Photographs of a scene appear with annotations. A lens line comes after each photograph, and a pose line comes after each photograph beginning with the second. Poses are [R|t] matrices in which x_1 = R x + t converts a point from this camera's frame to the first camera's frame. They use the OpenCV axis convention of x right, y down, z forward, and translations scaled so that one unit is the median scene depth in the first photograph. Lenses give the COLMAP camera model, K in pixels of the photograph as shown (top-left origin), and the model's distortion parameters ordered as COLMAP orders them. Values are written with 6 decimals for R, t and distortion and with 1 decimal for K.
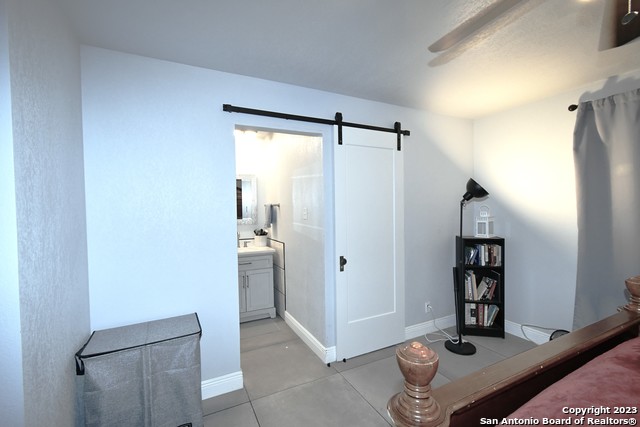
lens RADIAL K [[285.2, 0, 322.7], [0, 285.2, 217.4], [0, 0, 1]] dist [0.004851, -0.000203]
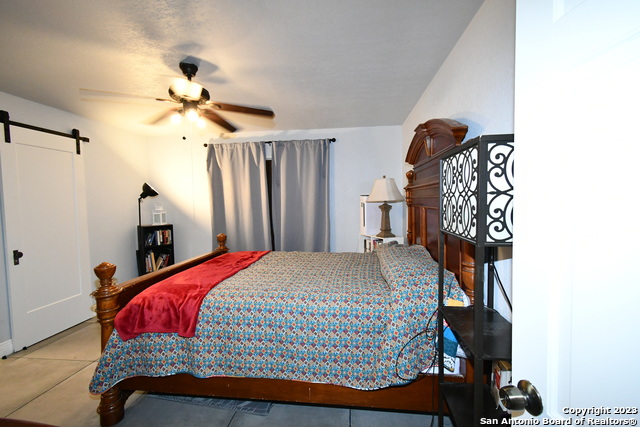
lens RADIAL K [[285.2, 0, 324.9], [0, 285.2, 215.1], [0, 0, 1]] dist [0.004851, -0.000203]
pose [[0.535525, -0.036670, 0.843723, -0.177251], [0.034876, 0.999165, 0.021290, 0.021600], [-0.843799, 0.018024, 0.536357, -0.439370]]
